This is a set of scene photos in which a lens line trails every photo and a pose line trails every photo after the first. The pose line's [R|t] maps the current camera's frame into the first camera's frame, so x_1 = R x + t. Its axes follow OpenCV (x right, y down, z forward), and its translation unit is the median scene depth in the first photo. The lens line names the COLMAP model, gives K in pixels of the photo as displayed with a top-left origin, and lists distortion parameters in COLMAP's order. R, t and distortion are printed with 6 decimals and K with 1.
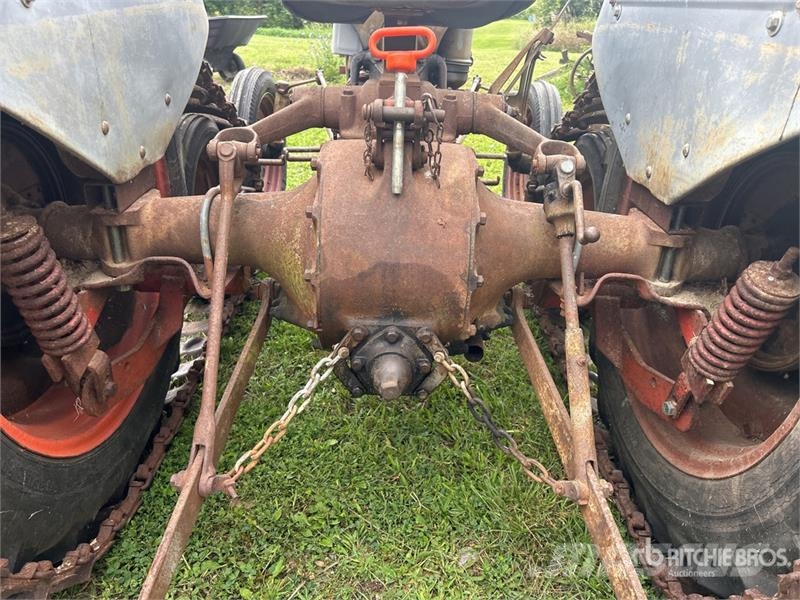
lens RADIAL K [[607.4, 0, 399.2], [0, 607.4, 305.2], [0, 0, 1]] dist [0.059822, -0.077189]
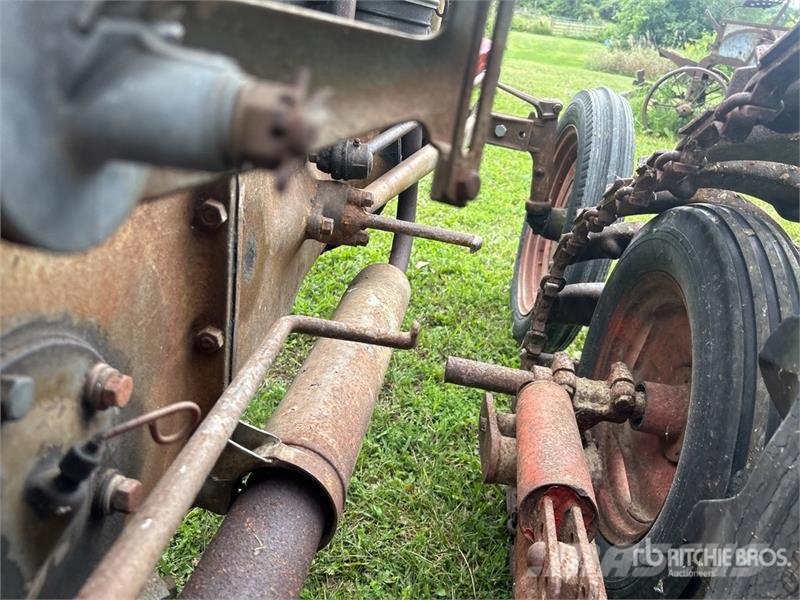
lens RADIAL K [[607.4, 0, 402.9], [0, 607.4, 302.3], [0, 0, 1]] dist [0.059822, -0.077189]
pose [[0.987356, 0.150637, -0.049354, 0.274182], [-0.151135, 0.988492, -0.006487, -0.355204], [0.047809, 0.013864, 0.998760, 1.101089]]
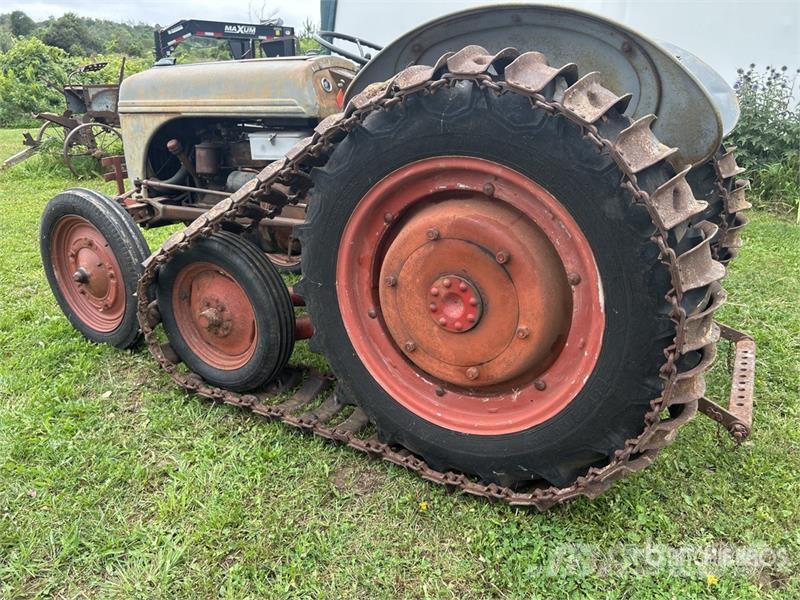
lens RADIAL K [[607.4, 0, 393.6], [0, 607.4, 302.2], [0, 0, 1]] dist [0.059822, -0.077189]
pose [[0.498744, -0.324187, 0.803839, -2.148149], [0.393180, 0.911129, 0.123508, -0.389233], [-0.772441, 0.254455, 0.581884, 0.272354]]
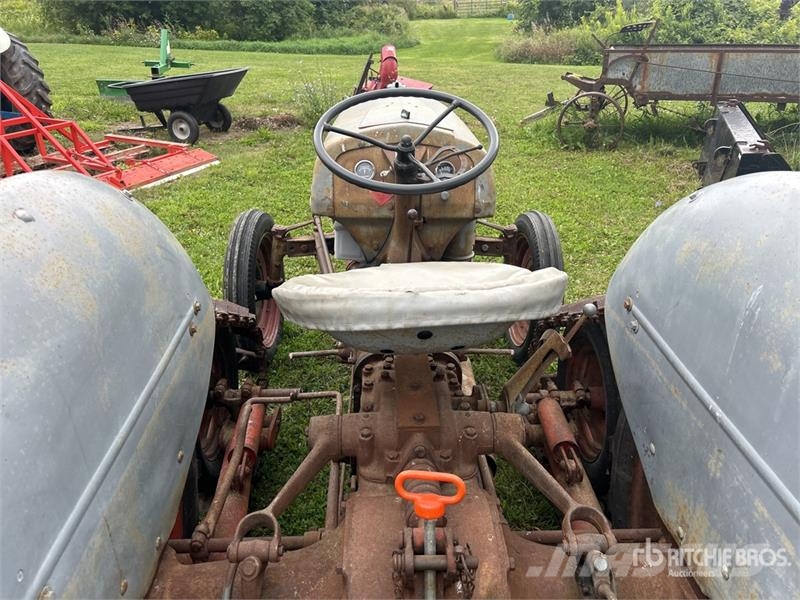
lens RADIAL K [[607.4, 0, 403.2], [0, 607.4, 289.5], [0, 0, 1]] dist [0.059822, -0.077189]
pose [[0.998913, -0.041366, 0.021487, -0.039565], [0.041582, 0.999088, -0.009746, -0.627309], [-0.021065, 0.010629, 0.999722, 0.025454]]
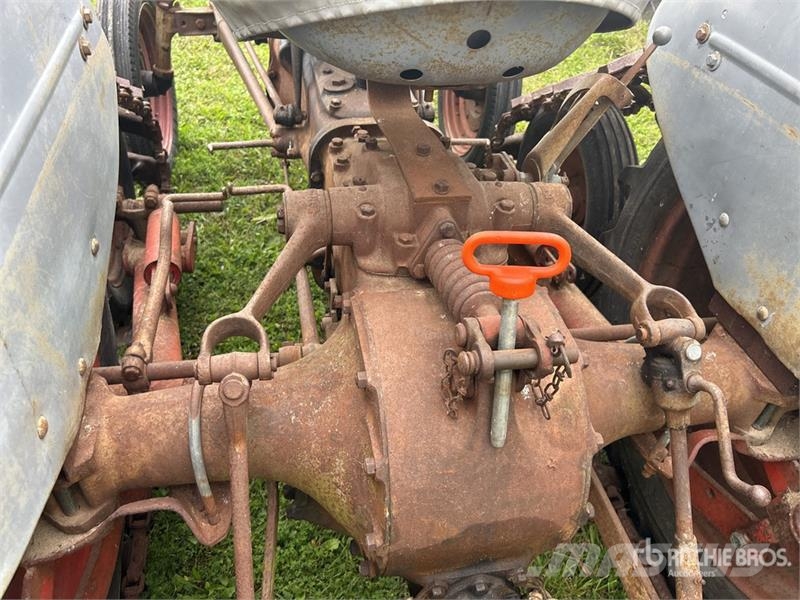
lens RADIAL K [[607.4, 0, 396.5], [0, 607.4, 303.3], [0, 0, 1]] dist [0.059822, -0.077189]
pose [[0.980079, -0.094460, 0.174708, -0.202368], [0.044918, 0.962287, 0.268302, -0.476596], [-0.193463, -0.255109, 0.947360, 0.344534]]
